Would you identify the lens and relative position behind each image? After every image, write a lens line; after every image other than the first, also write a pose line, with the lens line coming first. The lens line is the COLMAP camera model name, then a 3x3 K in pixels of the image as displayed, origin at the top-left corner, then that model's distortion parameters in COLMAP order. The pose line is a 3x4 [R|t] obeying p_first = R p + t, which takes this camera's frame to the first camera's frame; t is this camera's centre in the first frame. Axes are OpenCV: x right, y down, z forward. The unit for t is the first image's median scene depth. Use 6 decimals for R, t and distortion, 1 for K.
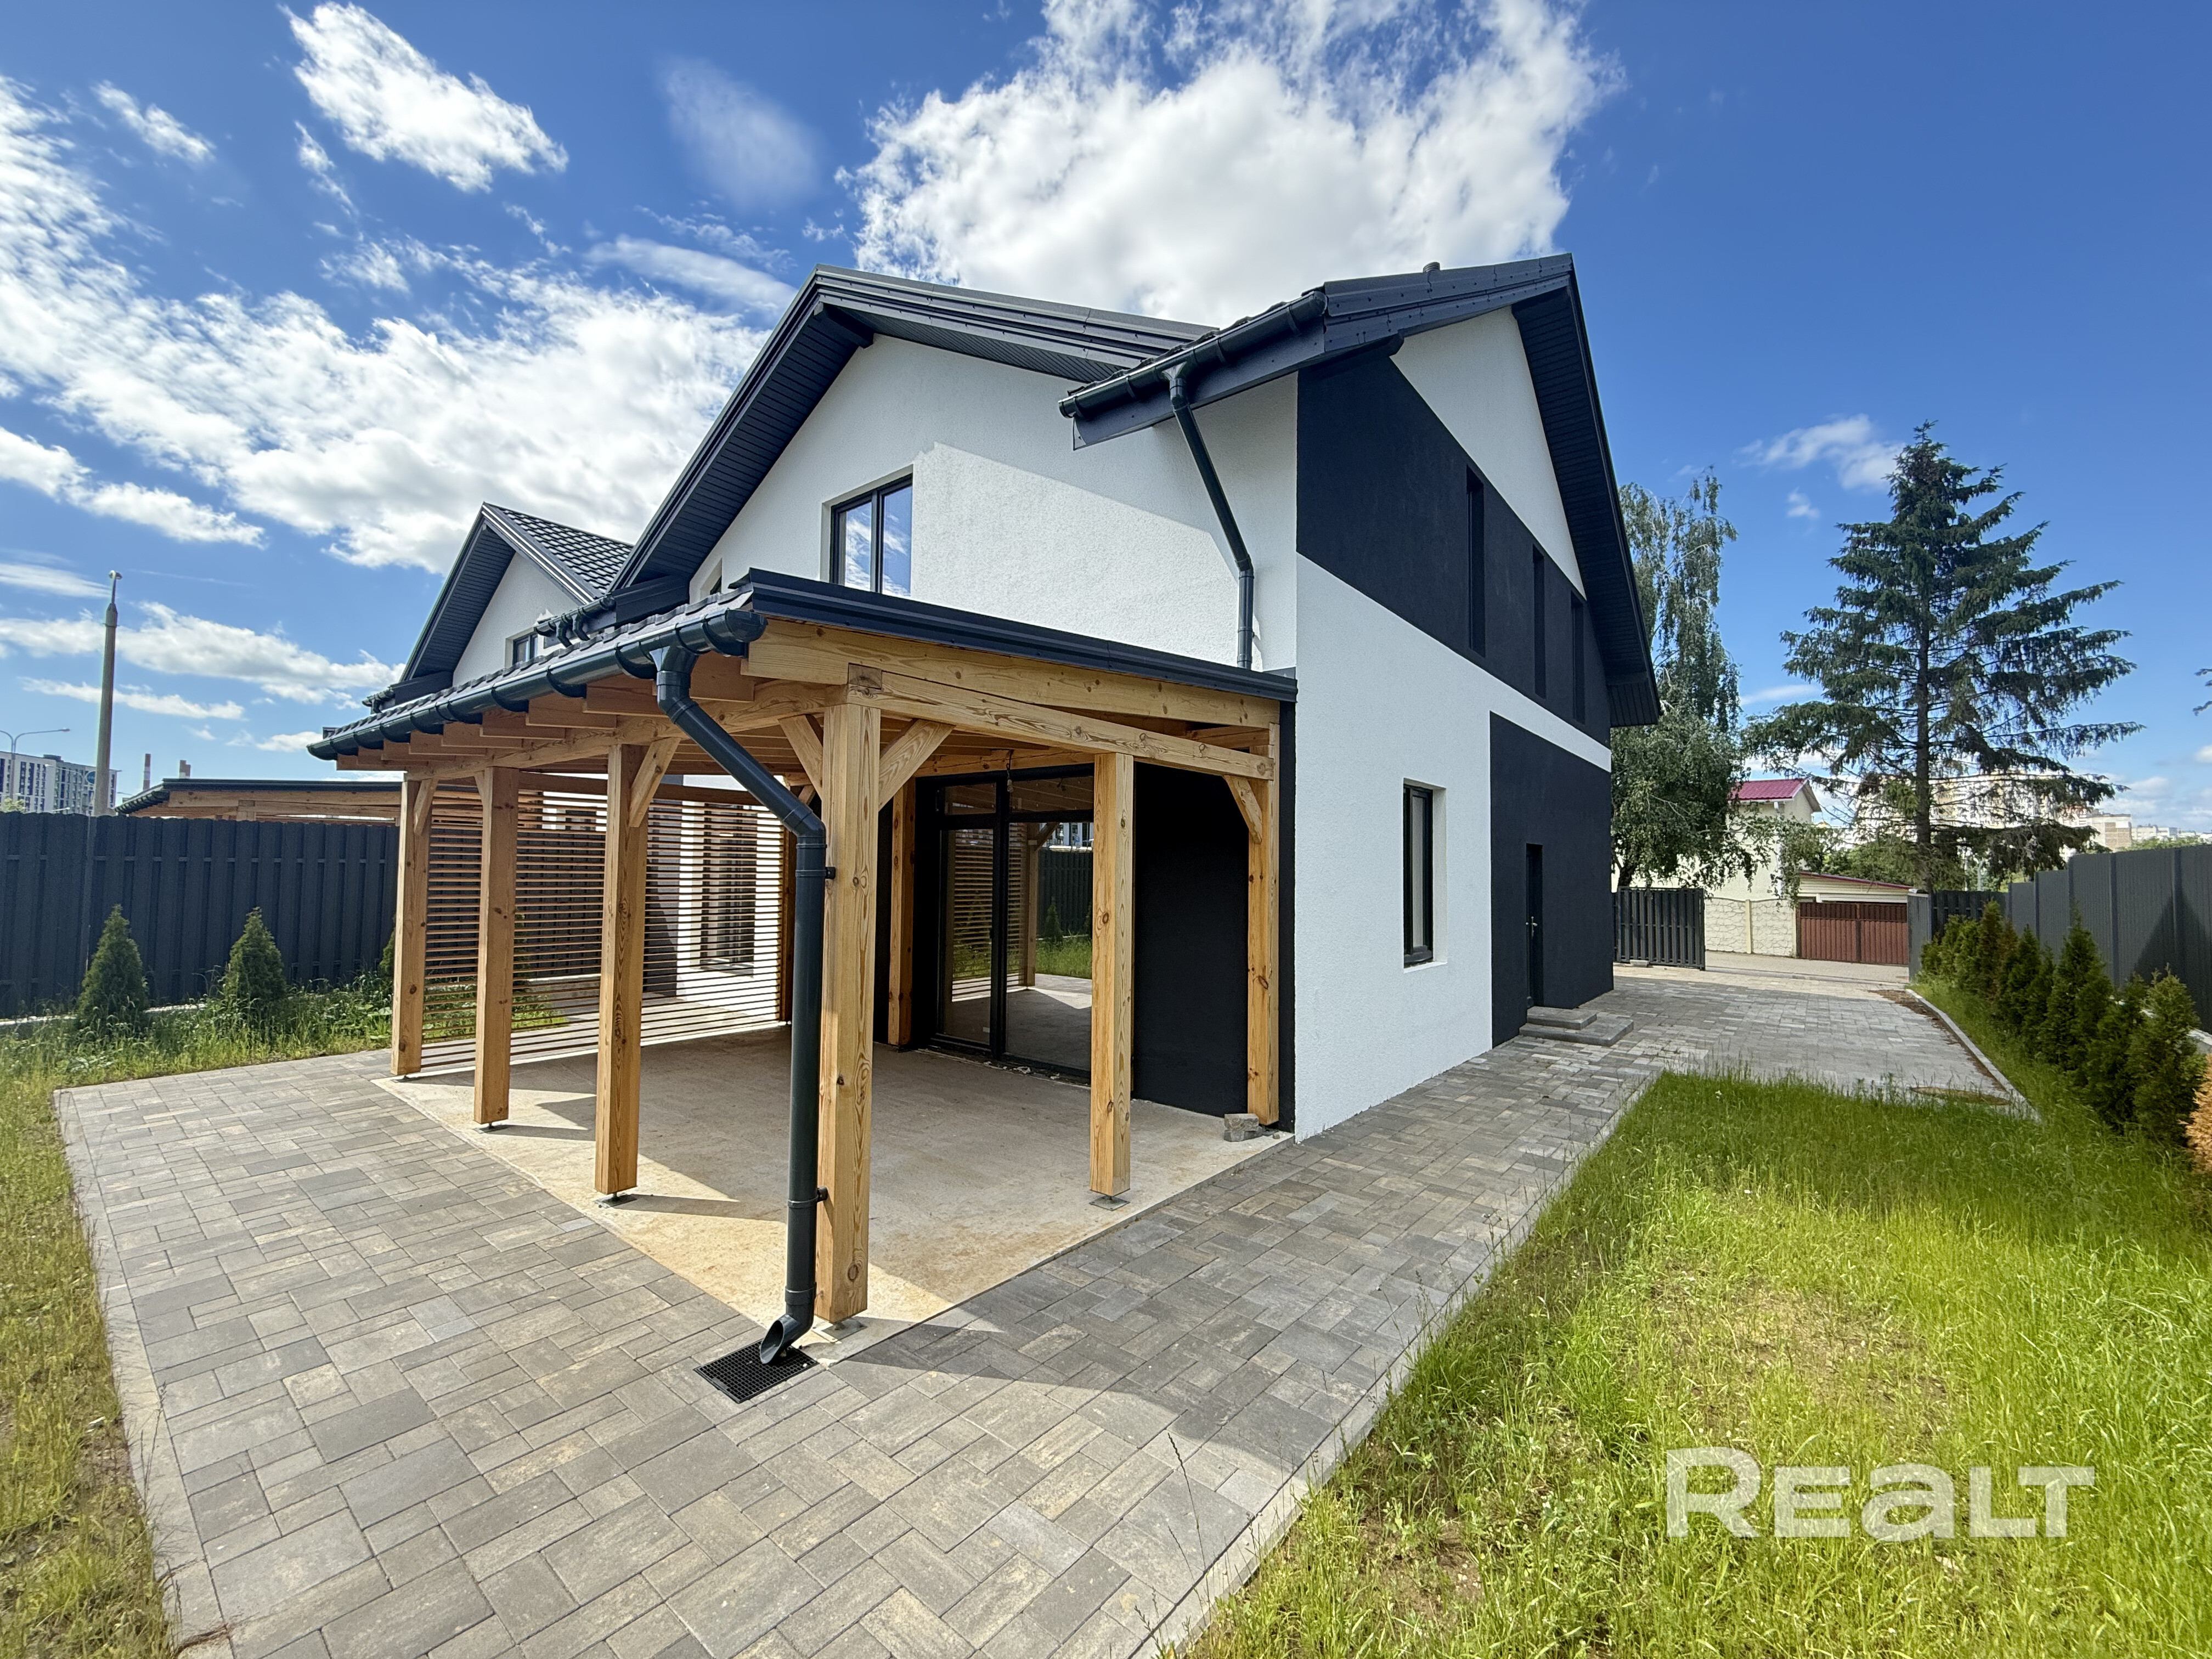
lens RADIAL K [[880.8, 0, 1103.2], [0, 880.8, 824.3], [0, 0, 1]] dist [0.000536, 0.000167]
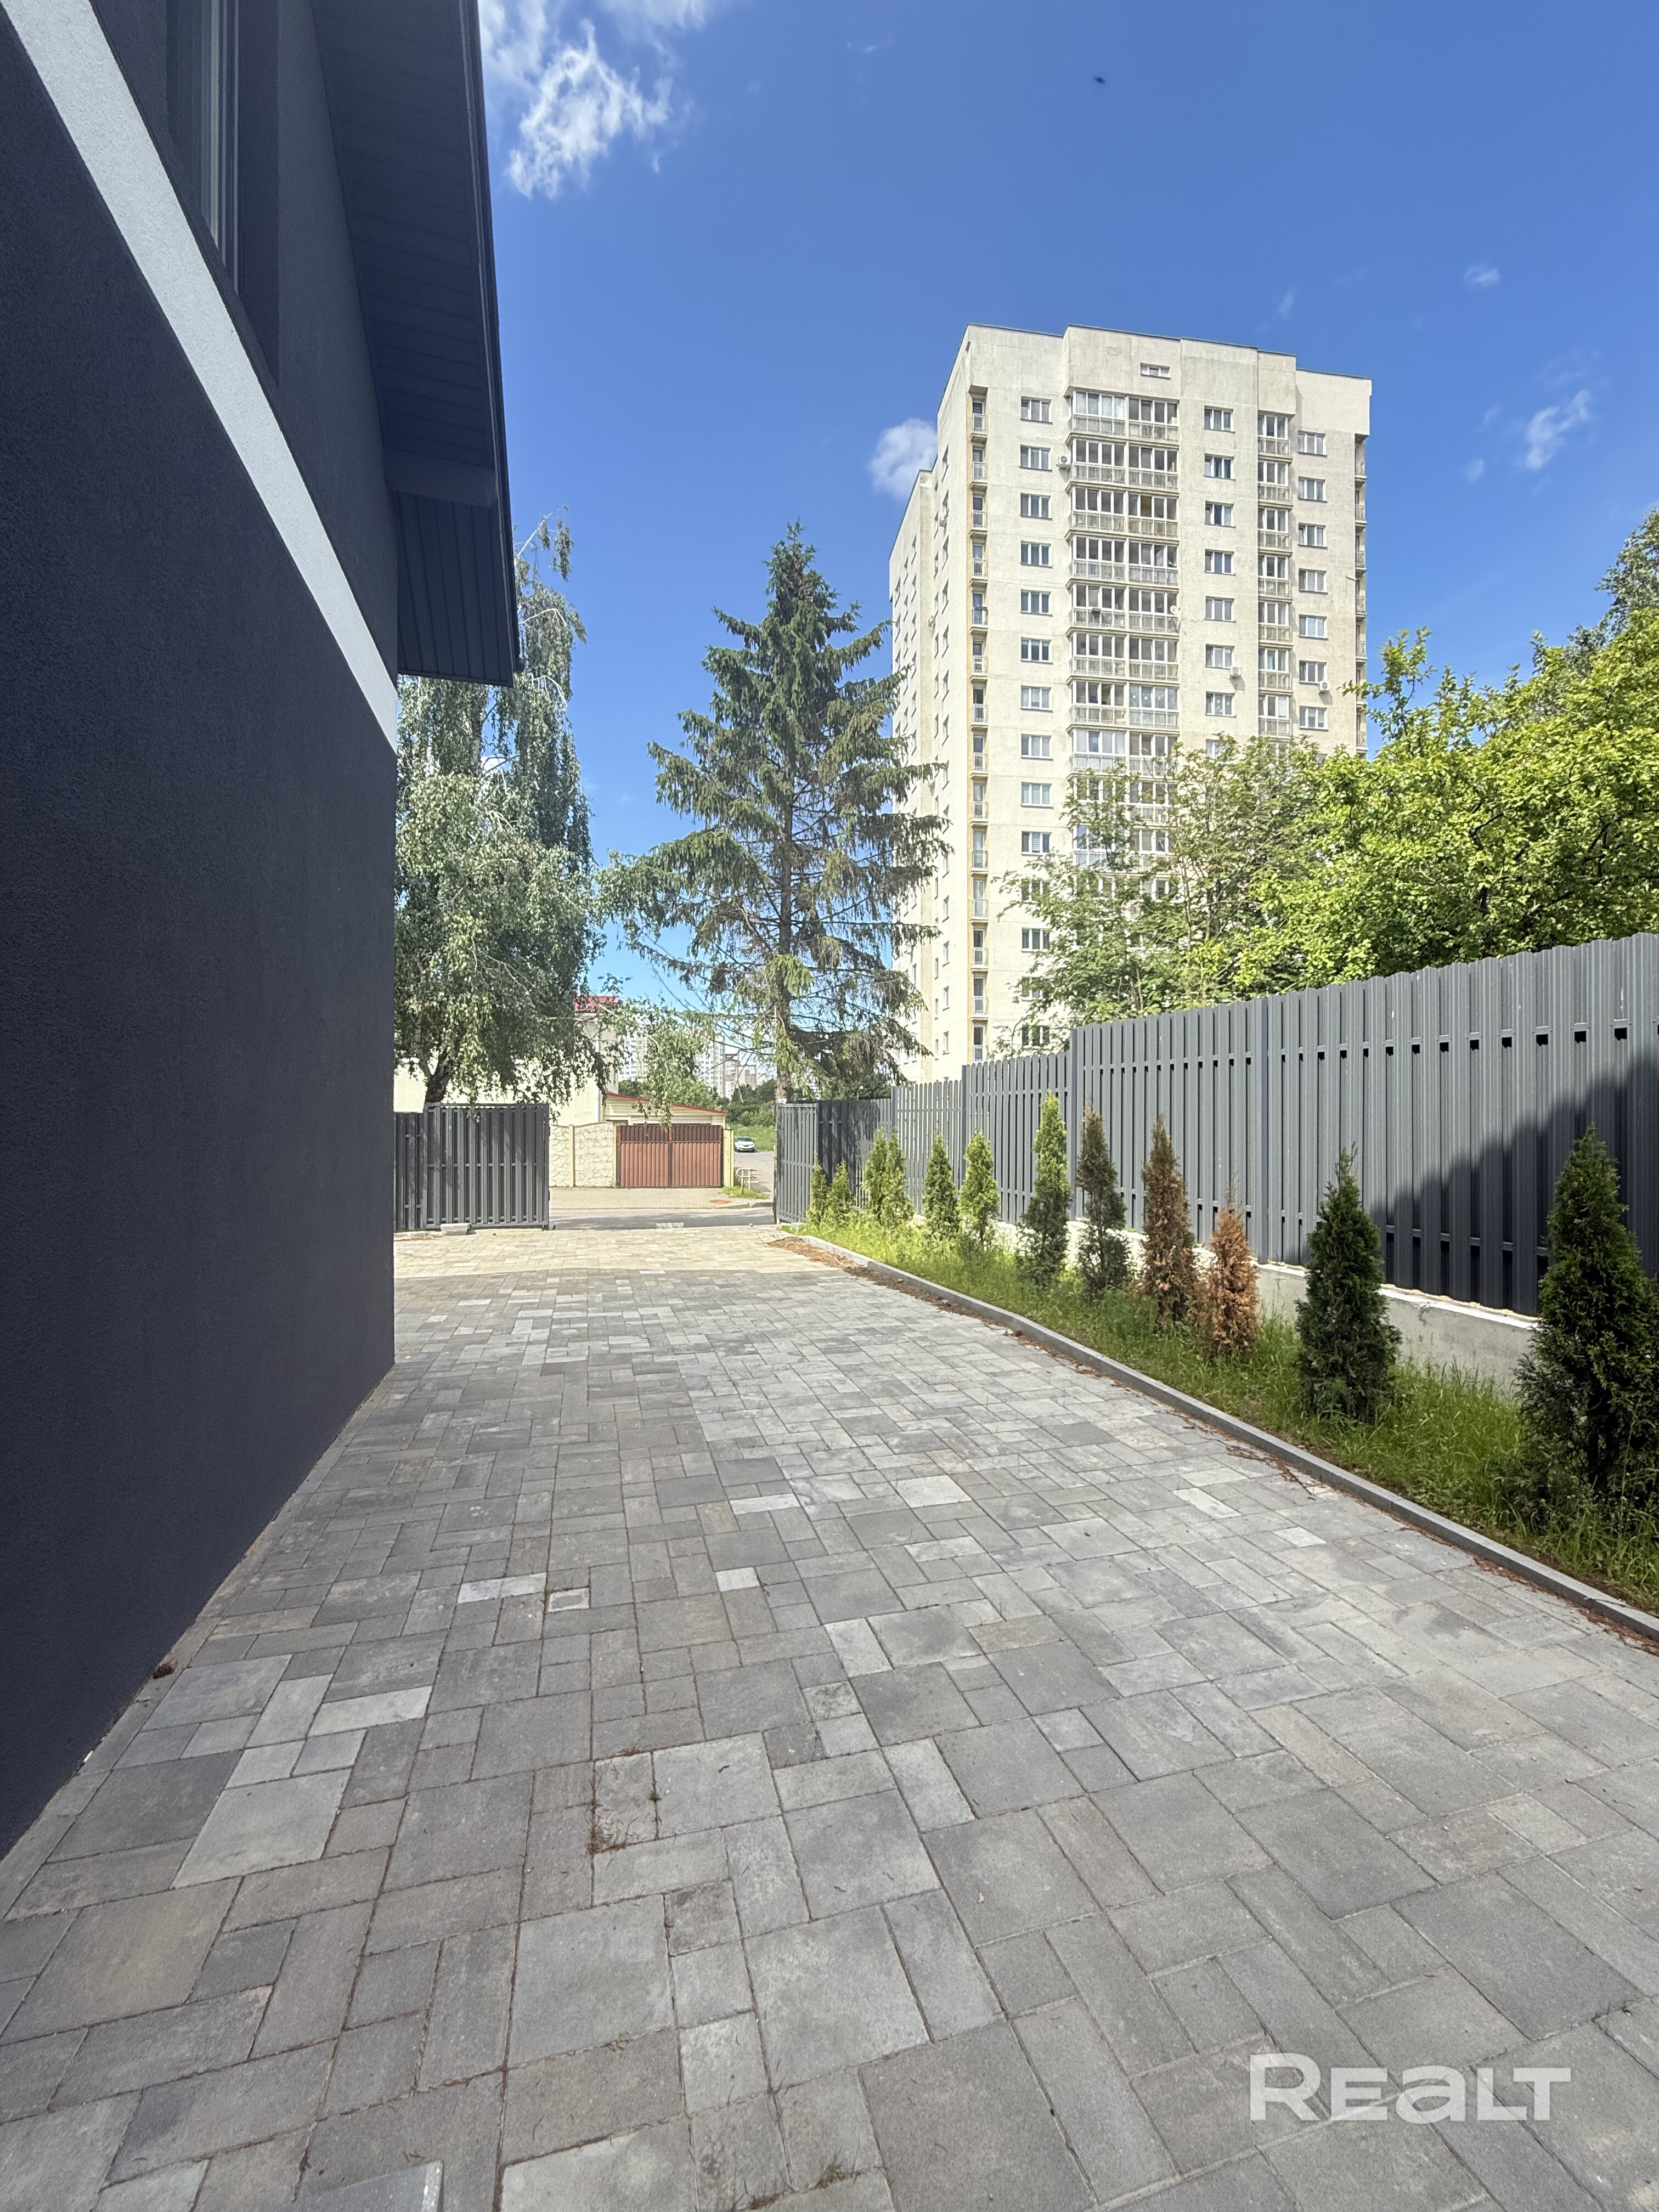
lens RADIAL K [[880.8, 0, 829.5], [0, 880.8, 1106.0], [0, 0, 1]] dist [0.000536, 0.000167]
pose [[0.592391, -0.009839, 0.805590, 0.282606], [-0.032516, 0.998819, 0.036110, 0.045943], [-0.804994, -0.047586, 0.591371, 0.453430]]
